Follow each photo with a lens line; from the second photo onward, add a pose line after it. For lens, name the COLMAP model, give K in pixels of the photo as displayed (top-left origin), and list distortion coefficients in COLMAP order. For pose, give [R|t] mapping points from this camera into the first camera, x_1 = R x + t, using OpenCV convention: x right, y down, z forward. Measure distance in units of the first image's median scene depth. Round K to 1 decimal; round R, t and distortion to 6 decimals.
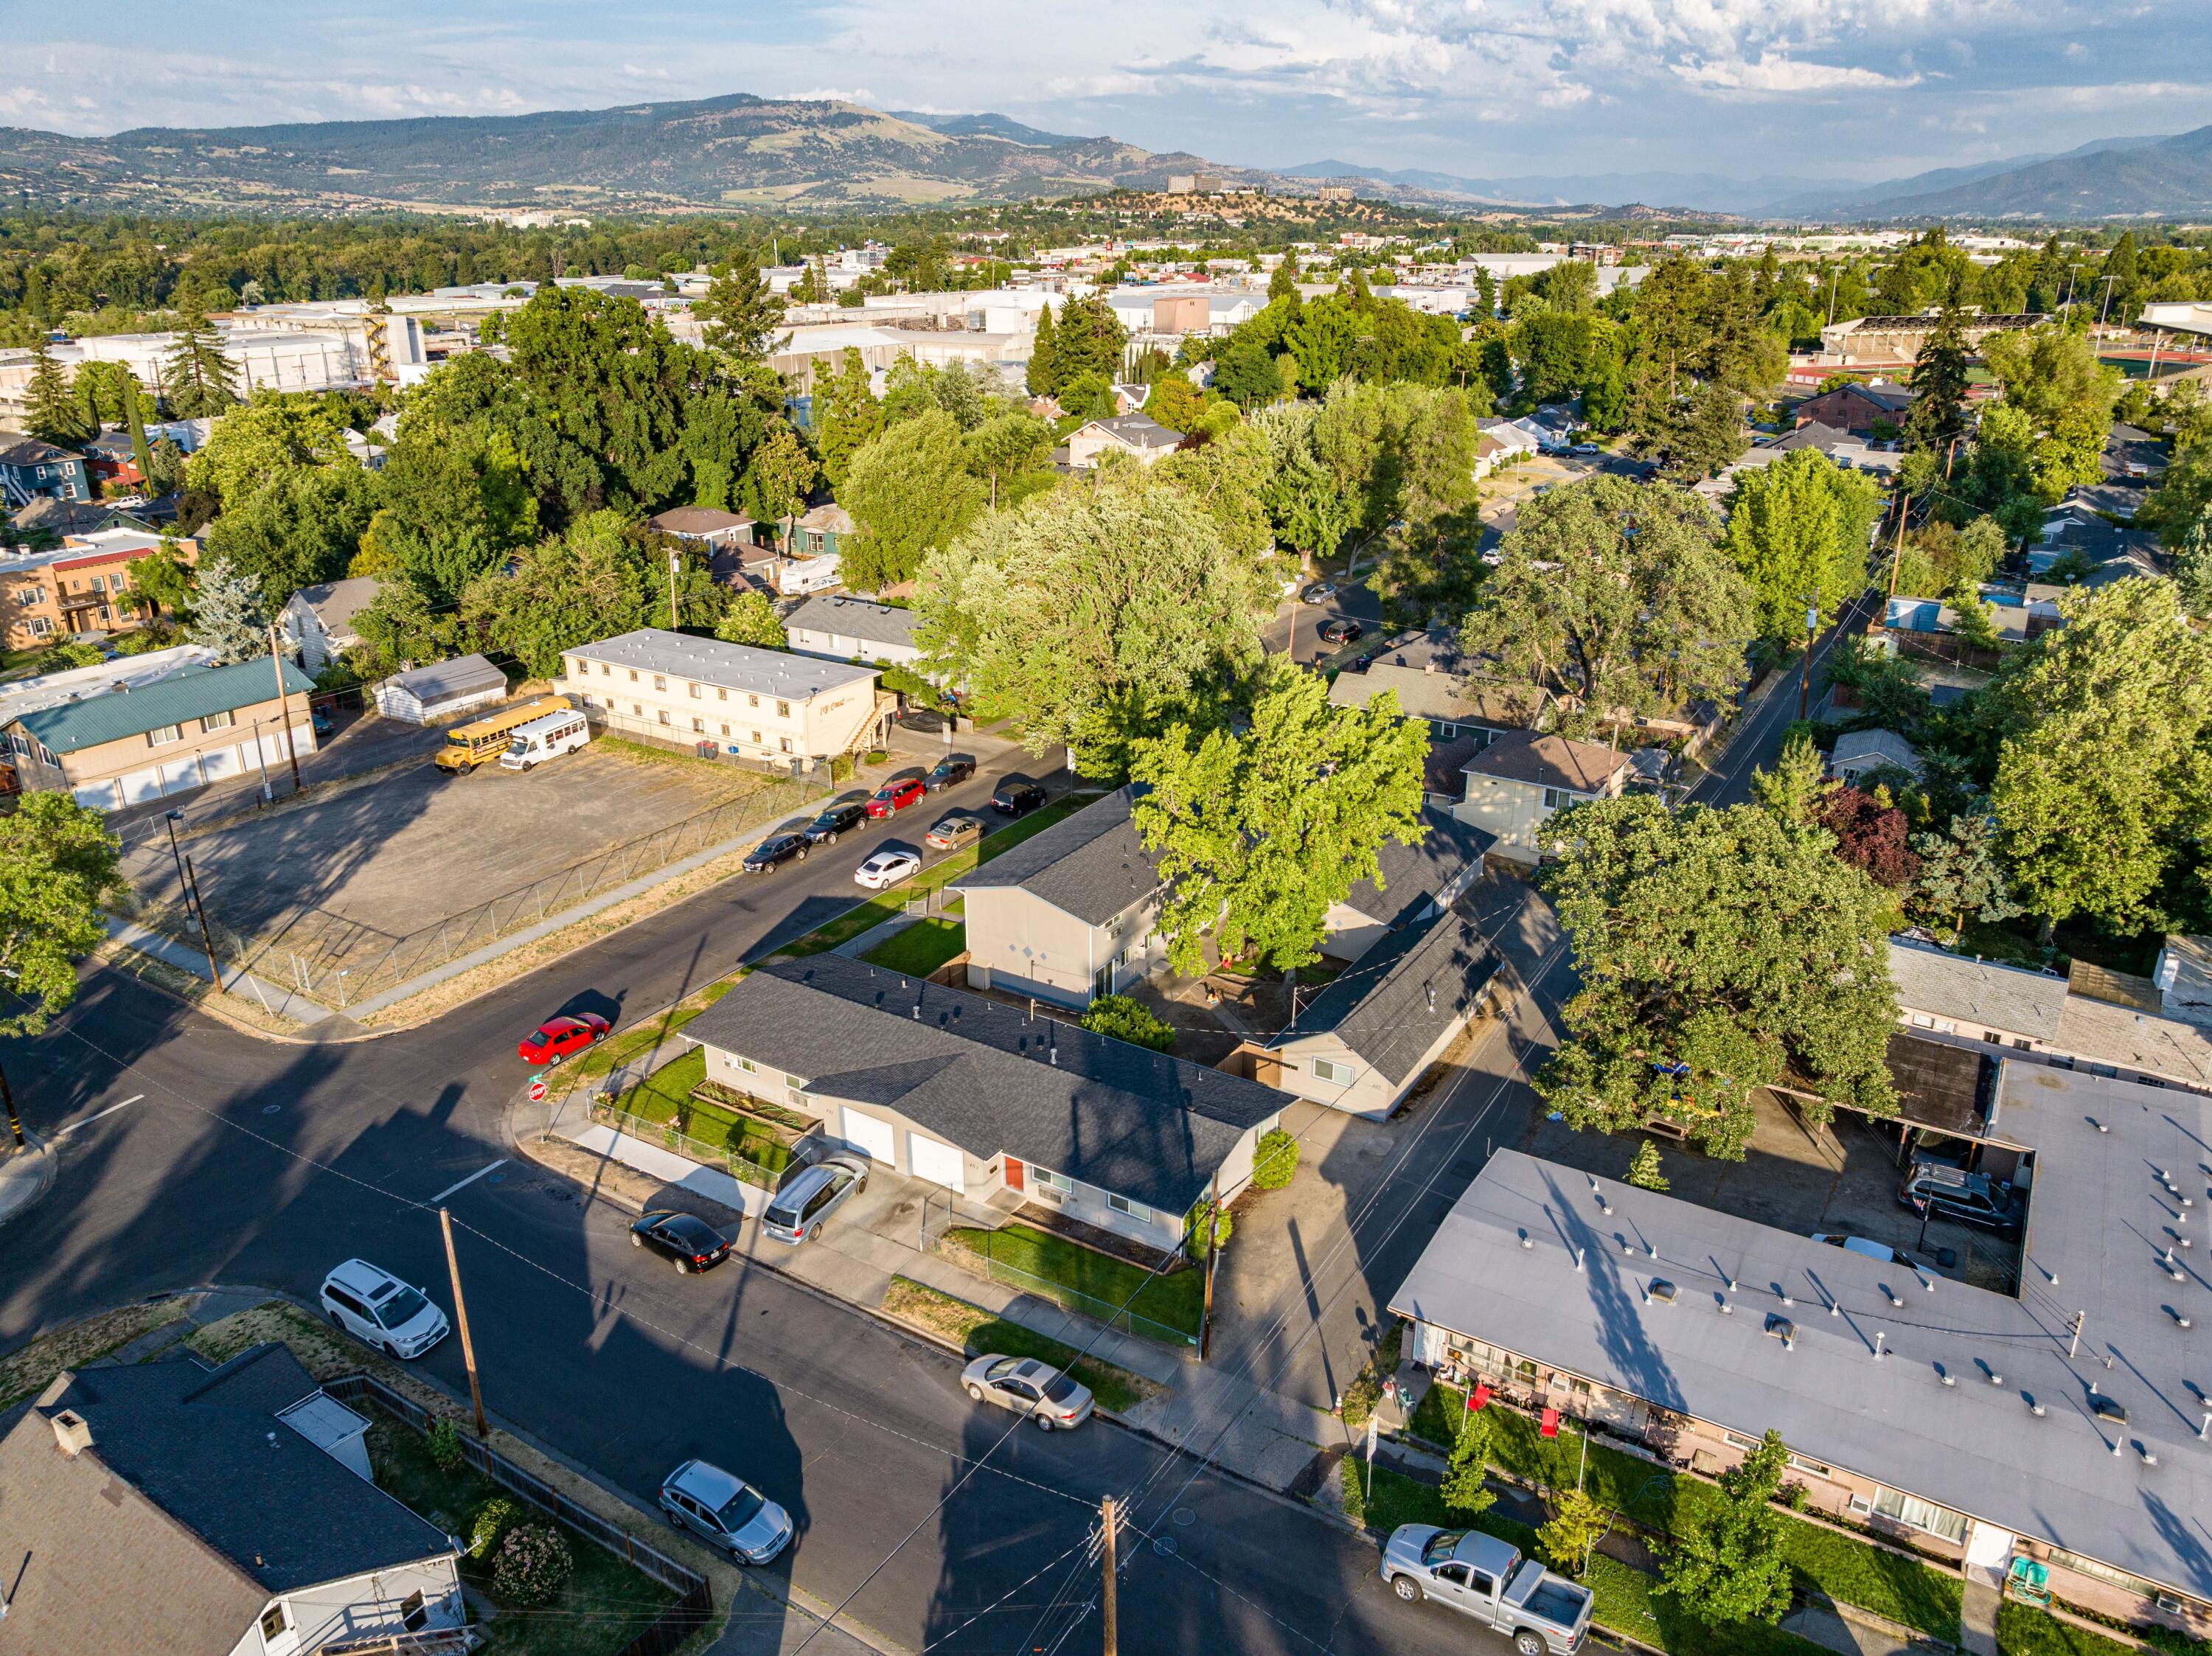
lens RADIAL K [[1572.6, 0, 1113.0], [0, 1572.6, 832.0], [0, 0, 1]] dist [-0.058776, 0.033240]
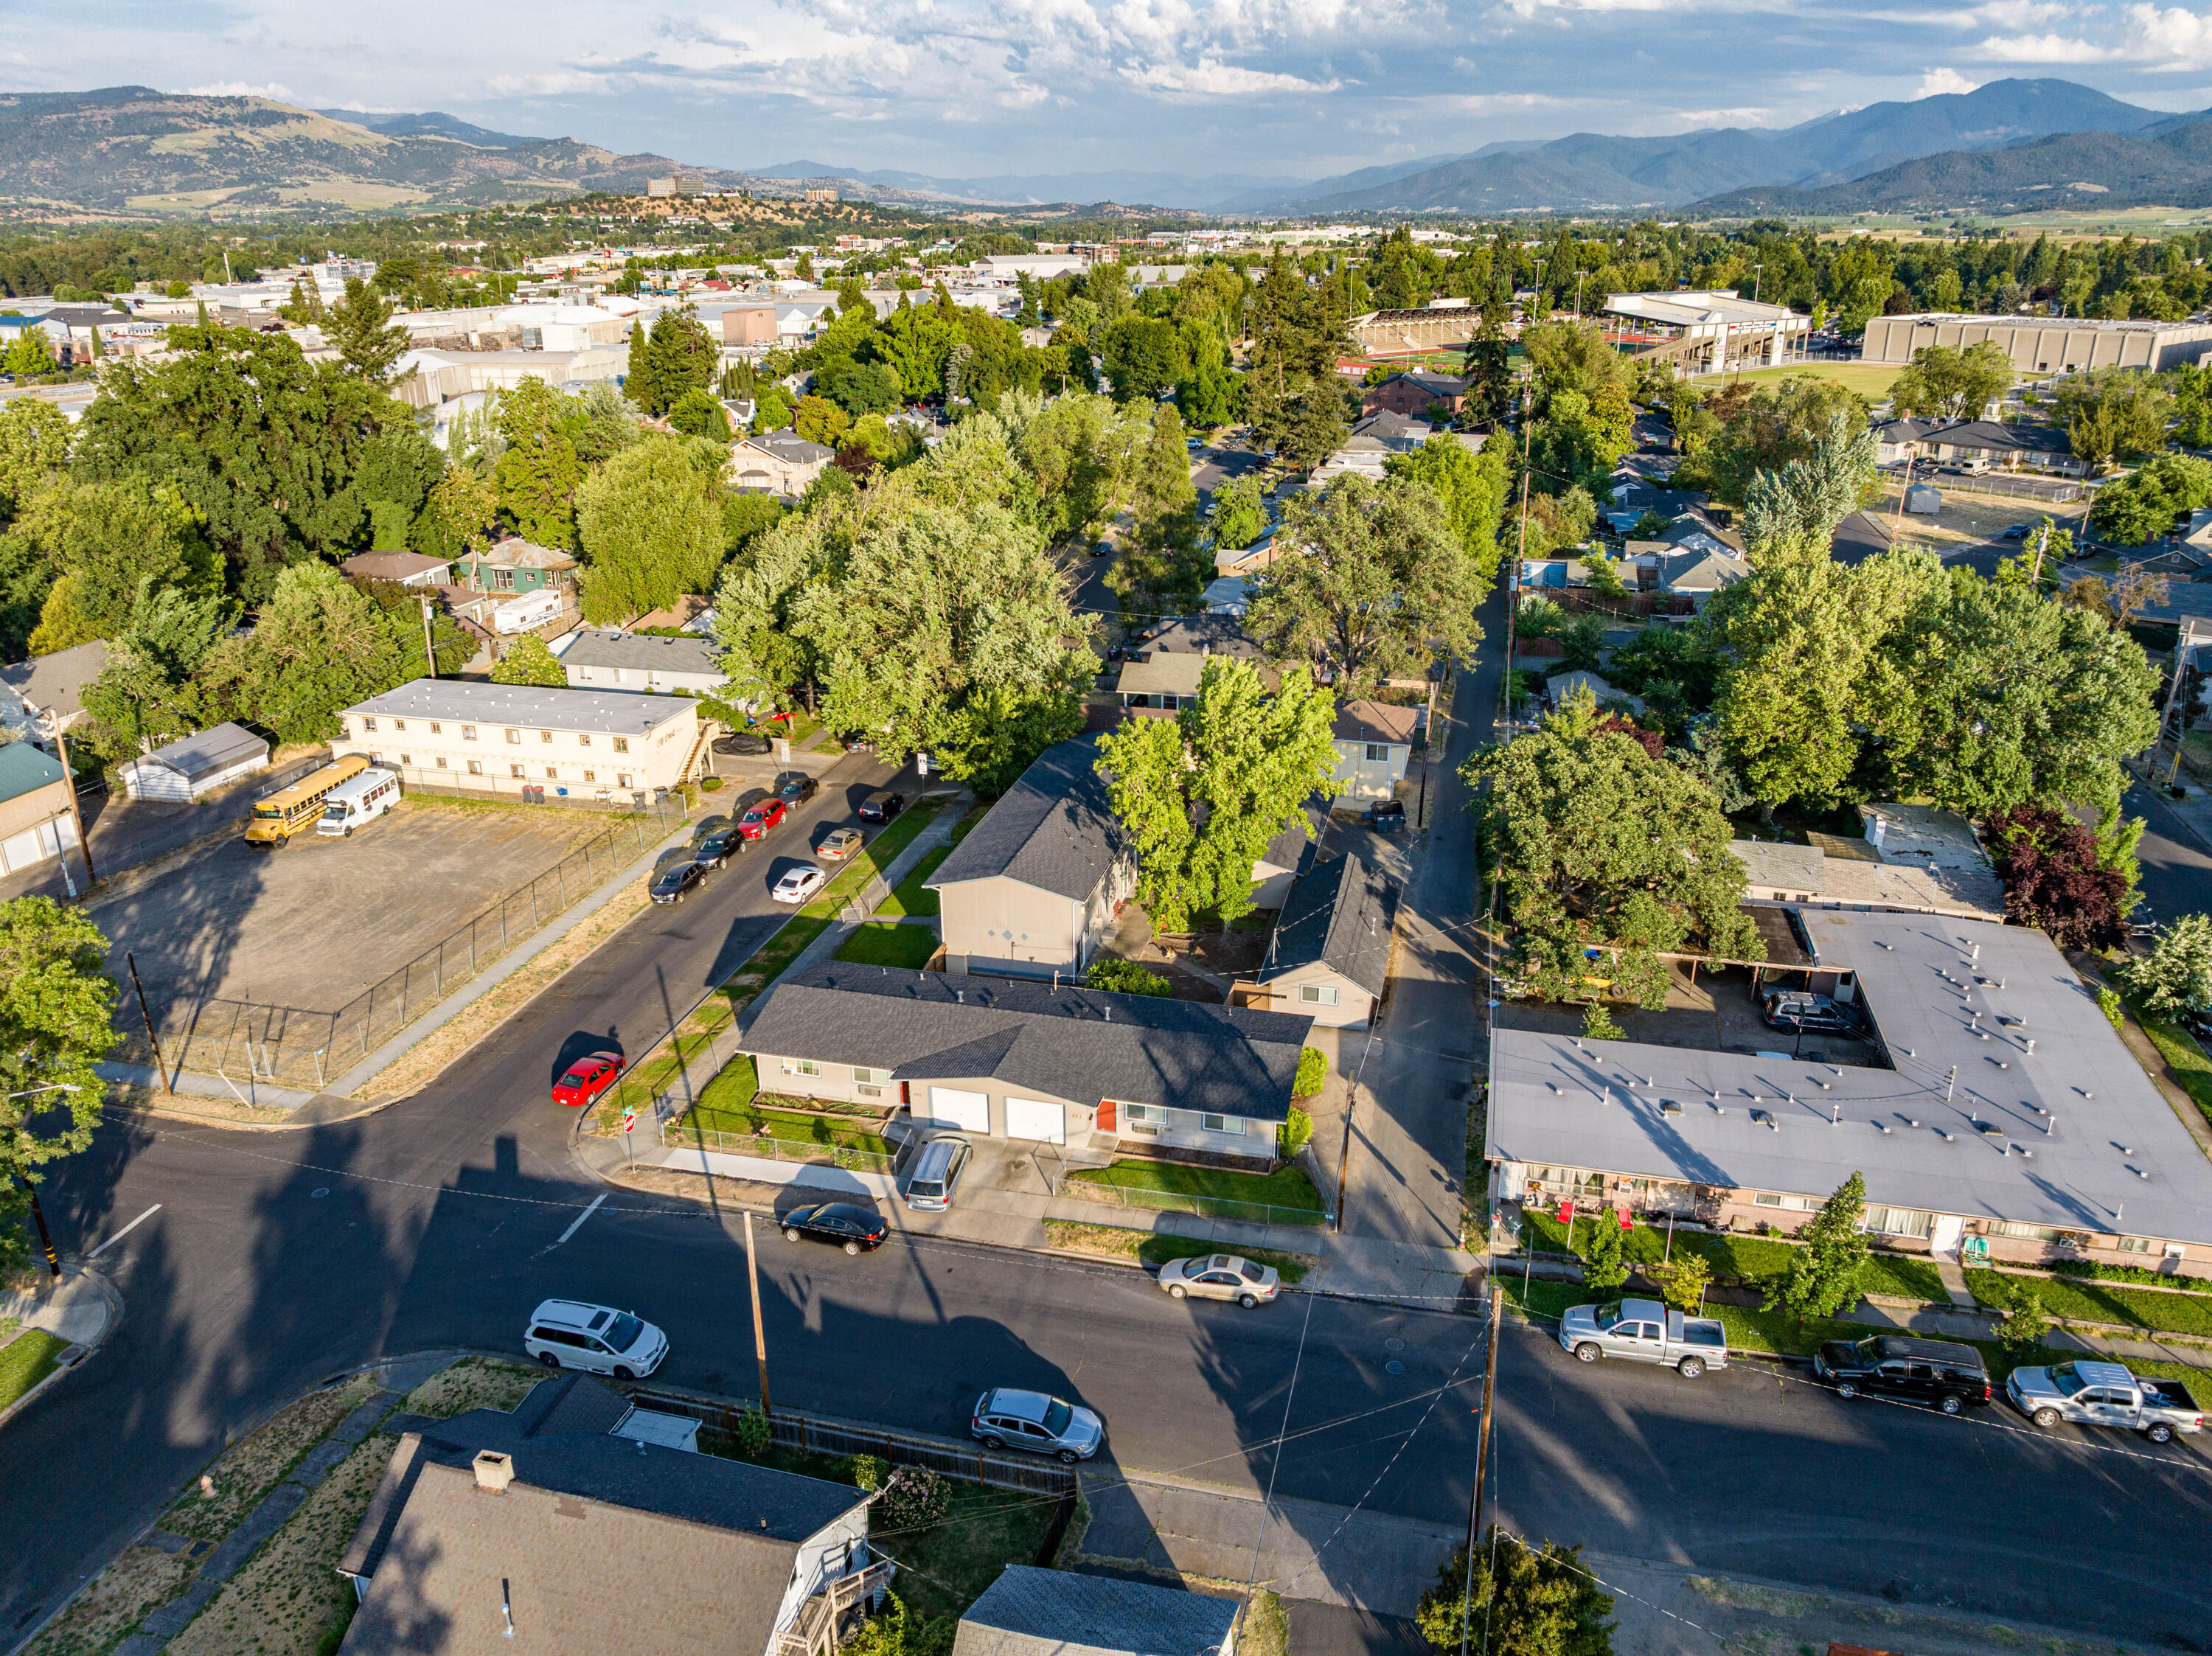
lens RADIAL K [[1572.6, 0, 1119.3], [0, 1572.6, 834.2], [0, 0, 1]] dist [-0.058776, 0.033240]
pose [[0.950707, -0.115450, 0.287798, -0.229529], [0.115062, 0.993189, 0.018324, -0.003581], [-0.287954, 0.015694, 0.957516, -0.059853]]
